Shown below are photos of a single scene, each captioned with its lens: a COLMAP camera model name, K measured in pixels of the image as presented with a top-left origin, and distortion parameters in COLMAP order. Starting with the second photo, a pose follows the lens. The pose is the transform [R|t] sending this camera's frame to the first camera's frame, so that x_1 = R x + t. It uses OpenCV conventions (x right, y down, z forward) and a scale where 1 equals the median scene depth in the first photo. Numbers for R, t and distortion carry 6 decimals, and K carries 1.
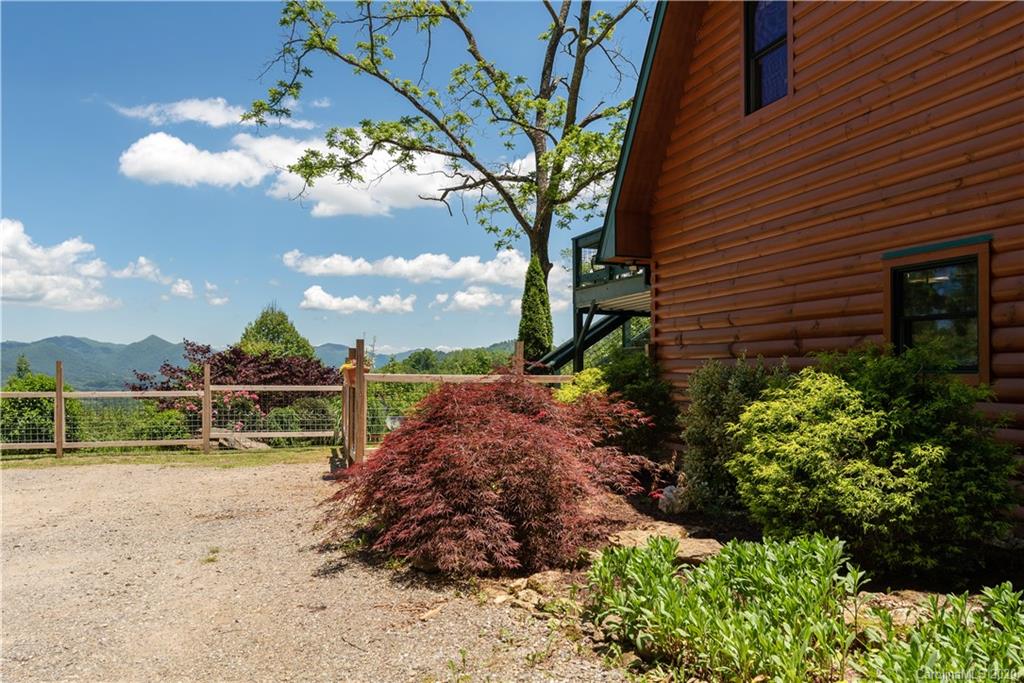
lens RADIAL K [[776.5, 0, 512.0], [0, 776.5, 341.5], [0, 0, 1]] dist [0.000093, -0.000004]
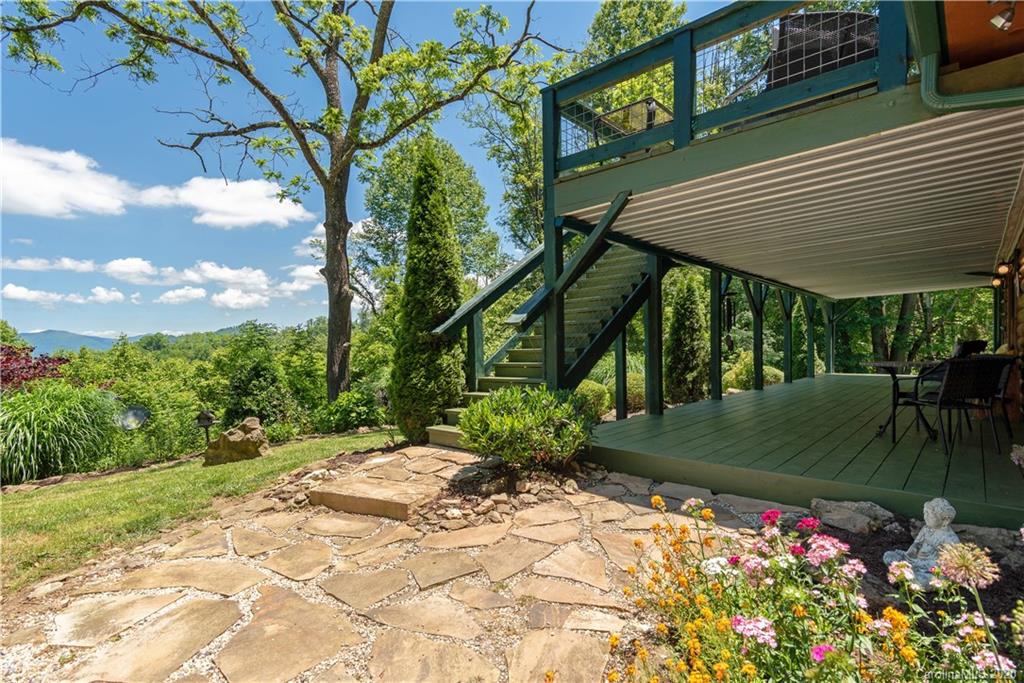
lens RADIAL K [[489.6, 0, 513.3], [0, 489.6, 334.4], [0, 0, 1]] dist [0.026987, 0.000641]
pose [[0.870775, -0.011659, 0.491544, -0.065753], [0.004532, 0.999867, 0.015688, 0.019921], [-0.491661, -0.011433, 0.870712, 0.416566]]
